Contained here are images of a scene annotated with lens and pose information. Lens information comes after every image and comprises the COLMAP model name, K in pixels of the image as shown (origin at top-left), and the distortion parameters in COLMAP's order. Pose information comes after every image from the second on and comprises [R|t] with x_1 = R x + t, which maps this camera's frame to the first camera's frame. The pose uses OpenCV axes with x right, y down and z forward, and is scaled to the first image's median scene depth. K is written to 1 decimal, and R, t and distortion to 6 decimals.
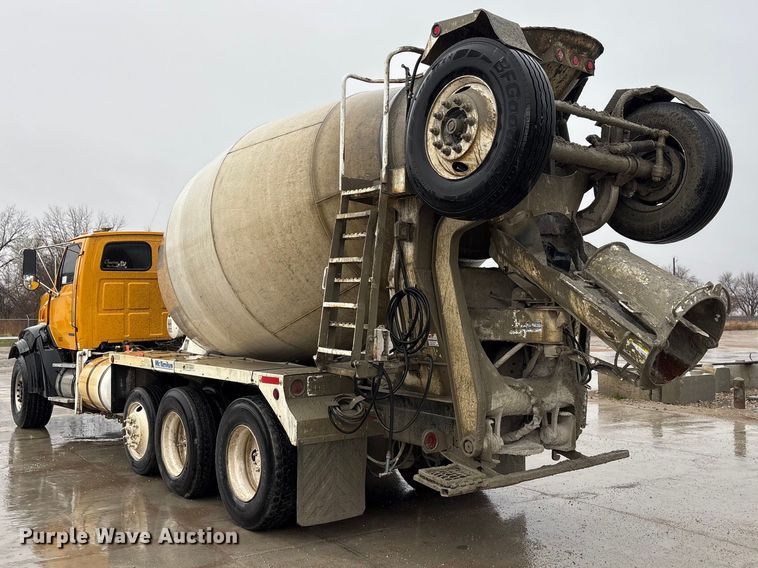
lens RADIAL K [[799.4, 0, 395.3], [0, 799.4, 279.4], [0, 0, 1]] dist [0.130465, -0.294705]
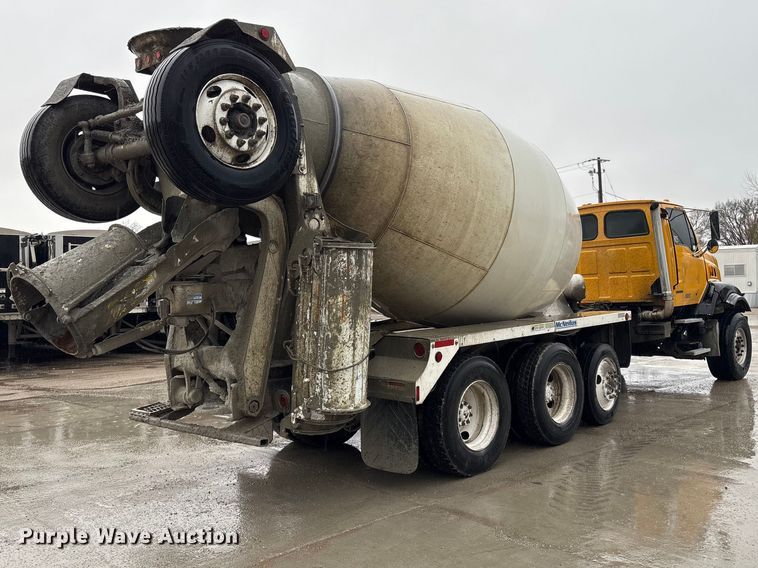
lens RADIAL K [[691.5, 0, 379.0], [0, 691.5, 284.0], [0, 0, 1]] dist [0.005564, -0.005220]
pose [[0.140241, -0.009360, -0.990073, 1.116069], [0.073562, 0.997290, 0.000992, 0.051855], [0.987381, -0.072971, 0.140550, 1.074516]]
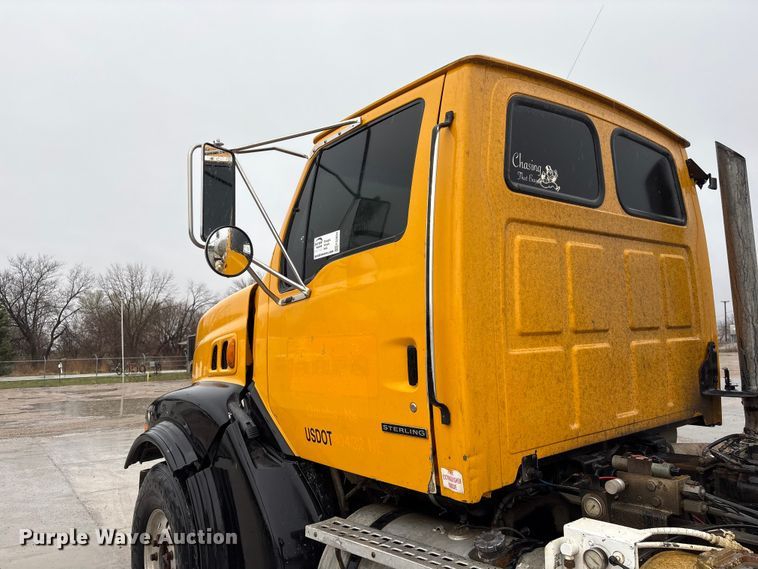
lens RADIAL K [[587.9, 0, 379.3], [0, 587.9, 288.0], [0, 0, 1]] dist [0.039625, -0.042819]
pose [[0.999263, -0.021305, 0.031937, -0.751889], [0.023052, 0.998199, -0.055391, 0.058368], [-0.030699, 0.056086, 0.997954, 1.465597]]
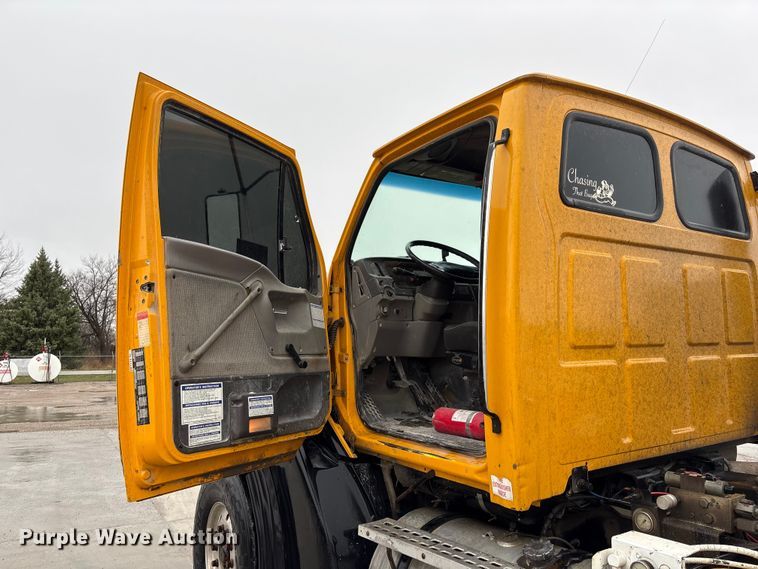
lens RADIAL K [[587.9, 0, 379.3], [0, 587.9, 288.0], [0, 0, 1]] dist [0.039625, -0.042819]
pose [[0.998253, -0.002397, -0.059028, -0.752868], [-0.001364, 0.997975, -0.063599, 0.055471], [0.059061, 0.063569, 0.996228, 1.449715]]
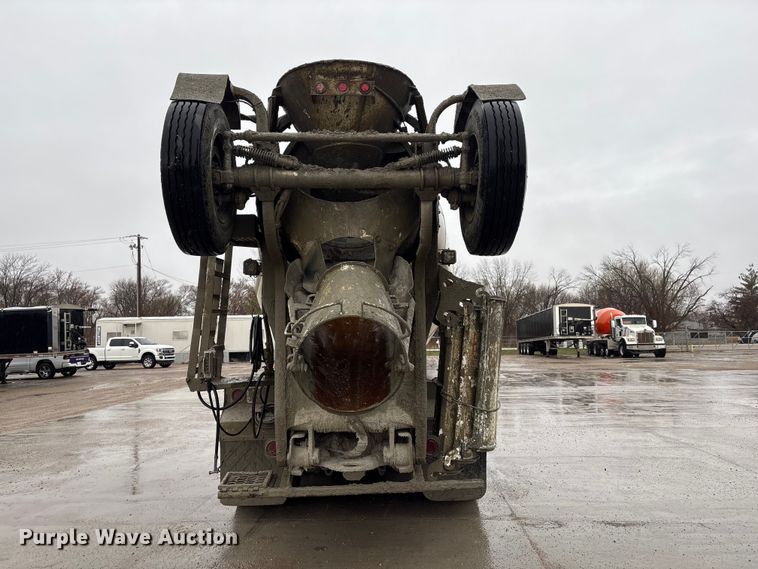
lens RADIAL K [[587.9, 0, 379.3], [0, 587.9, 288.0], [0, 0, 1]] dist [0.039625, -0.042819]
pose [[0.771667, -0.068754, -0.632300, 0.680943], [0.047713, 0.997597, -0.050246, 0.021645], [0.634235, 0.008604, 0.773093, 0.428178]]
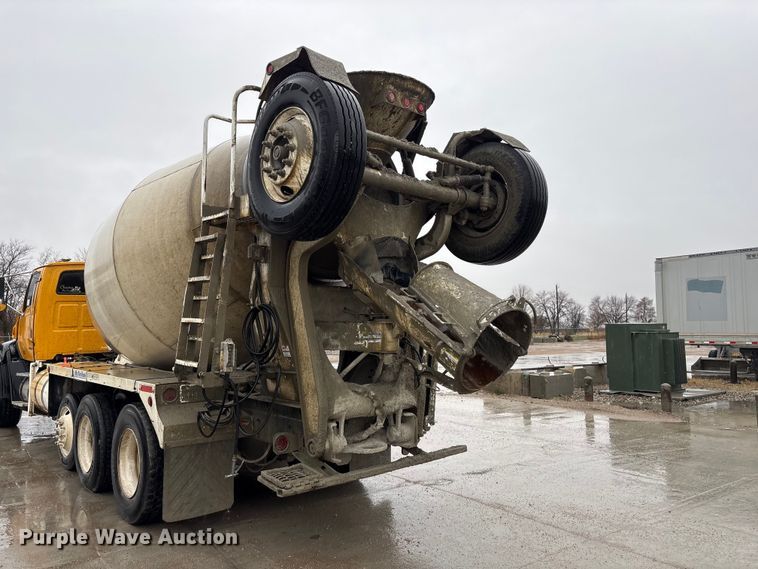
lens RADIAL K [[604.4, 0, 379.0], [0, 604.4, 284.5], [0, 0, 1]] dist [0.060759, -0.070322]
pose [[0.999145, -0.005856, 0.040925, 0.136489], [0.007096, 0.999518, -0.030221, 0.009428], [-0.040728, 0.030486, 0.998705, 0.145546]]
